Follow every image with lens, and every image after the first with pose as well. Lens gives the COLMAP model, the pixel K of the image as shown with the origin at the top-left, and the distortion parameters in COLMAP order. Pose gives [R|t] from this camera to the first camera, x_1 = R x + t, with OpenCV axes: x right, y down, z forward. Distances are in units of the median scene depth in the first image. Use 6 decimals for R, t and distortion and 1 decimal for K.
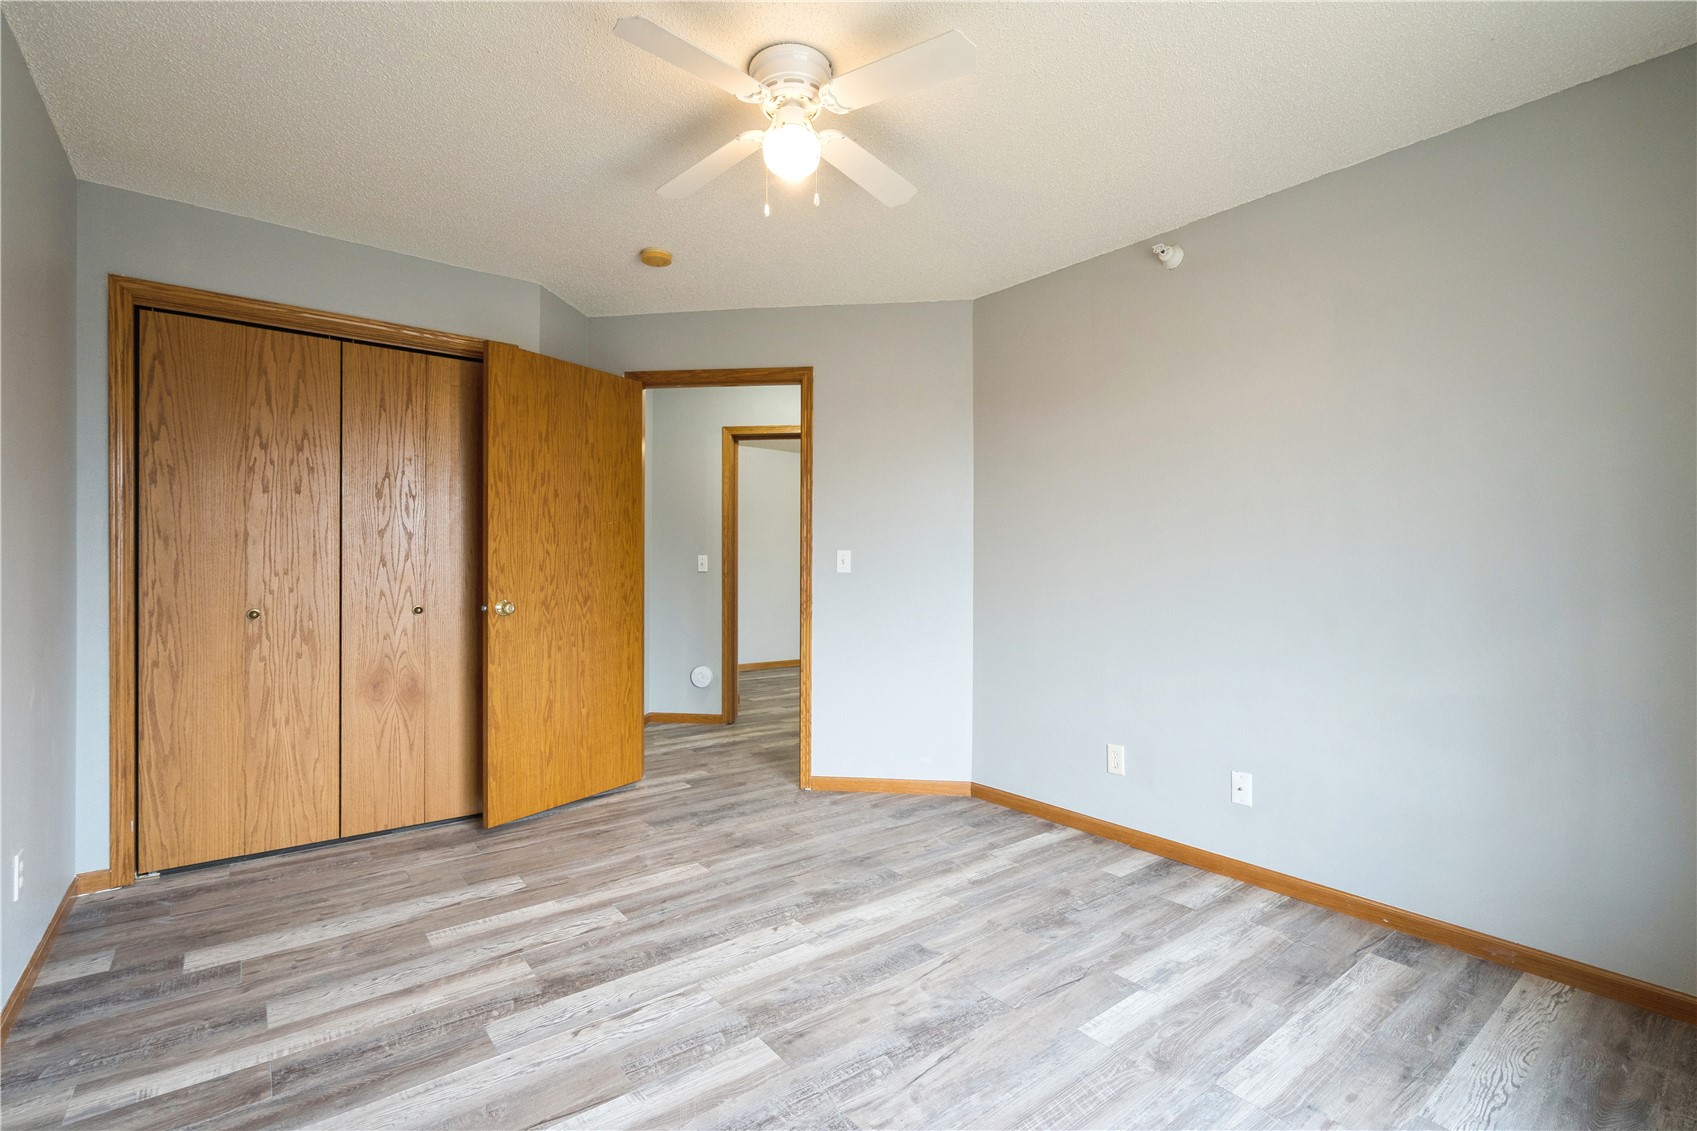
lens RADIAL K [[775.3, 0, 848.4], [0, 775.3, 569.2], [0, 0, 1]] dist [-0.003065, 0.000813]
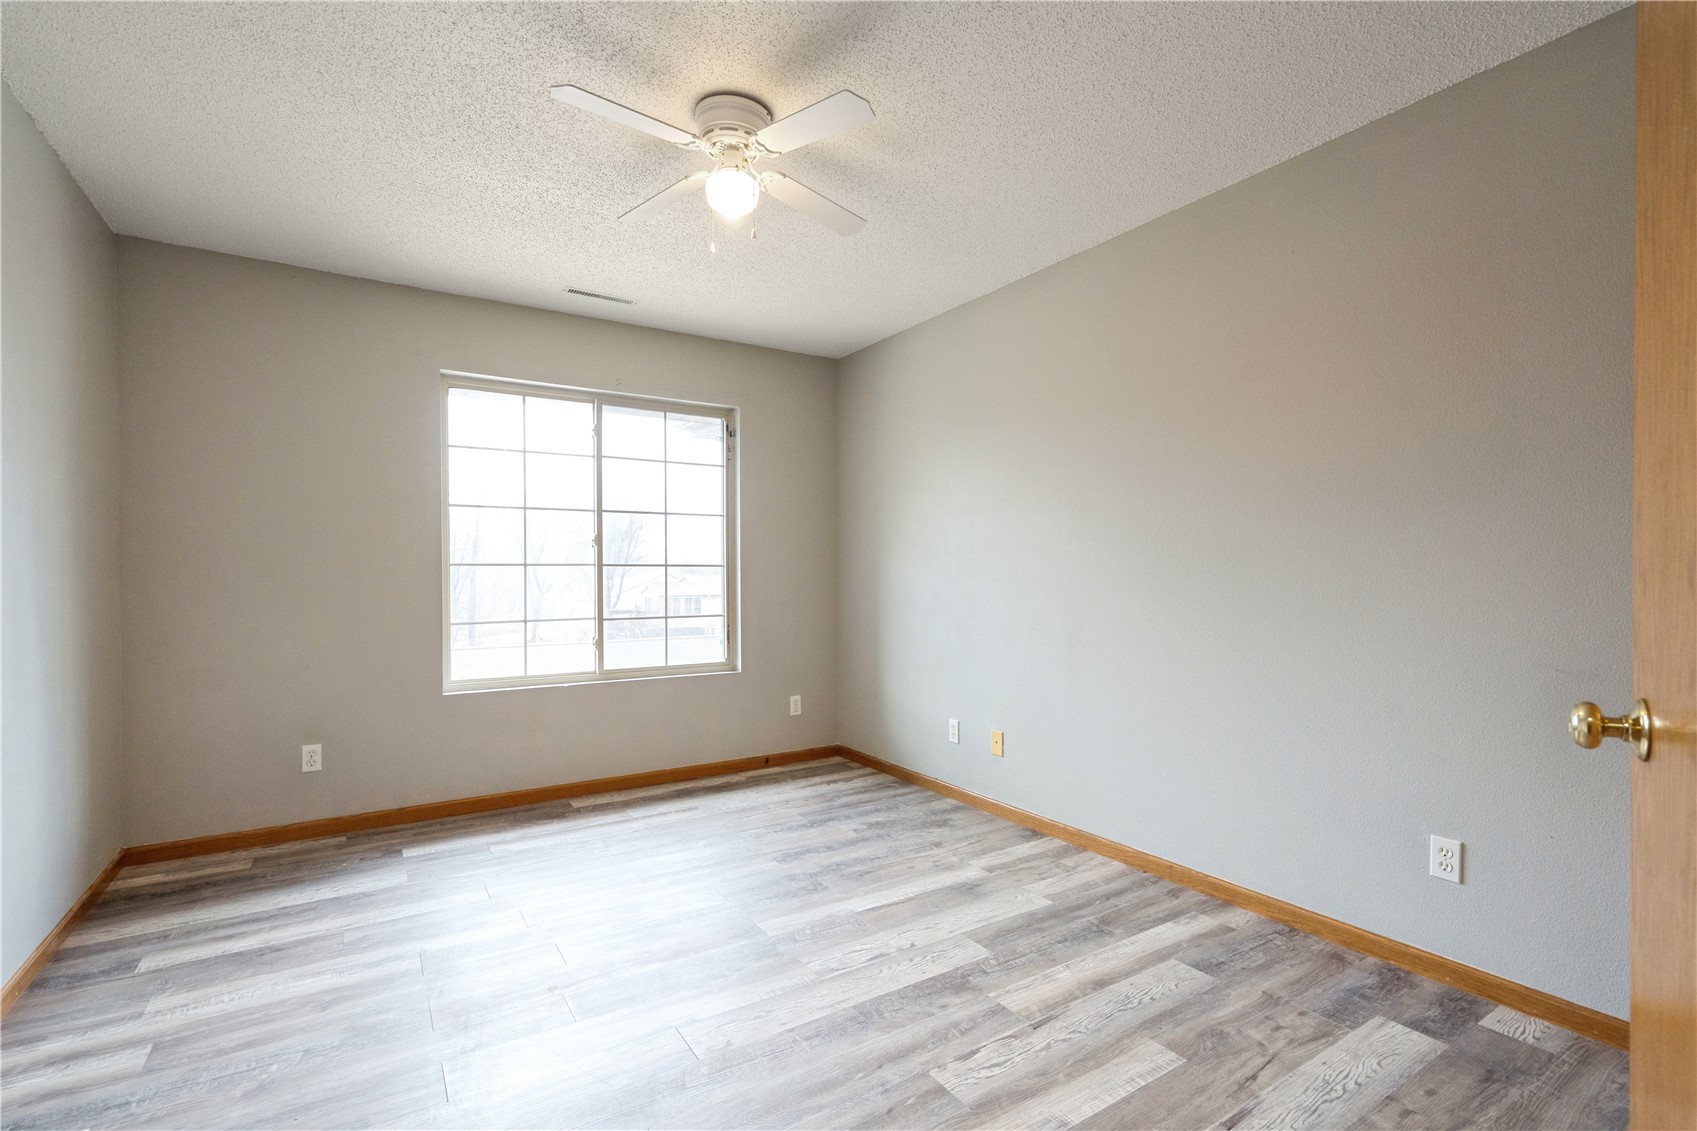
lens RADIAL K [[775.3, 0, 847.8], [0, 775.3, 568.9], [0, 0, 1]] dist [-0.003065, 0.000813]
pose [[-0.995266, 0.001535, 0.097178, -0.325161], [0.001211, 0.999994, -0.003392, -0.004106], [-0.097183, -0.003258, -0.995261, 1.983444]]
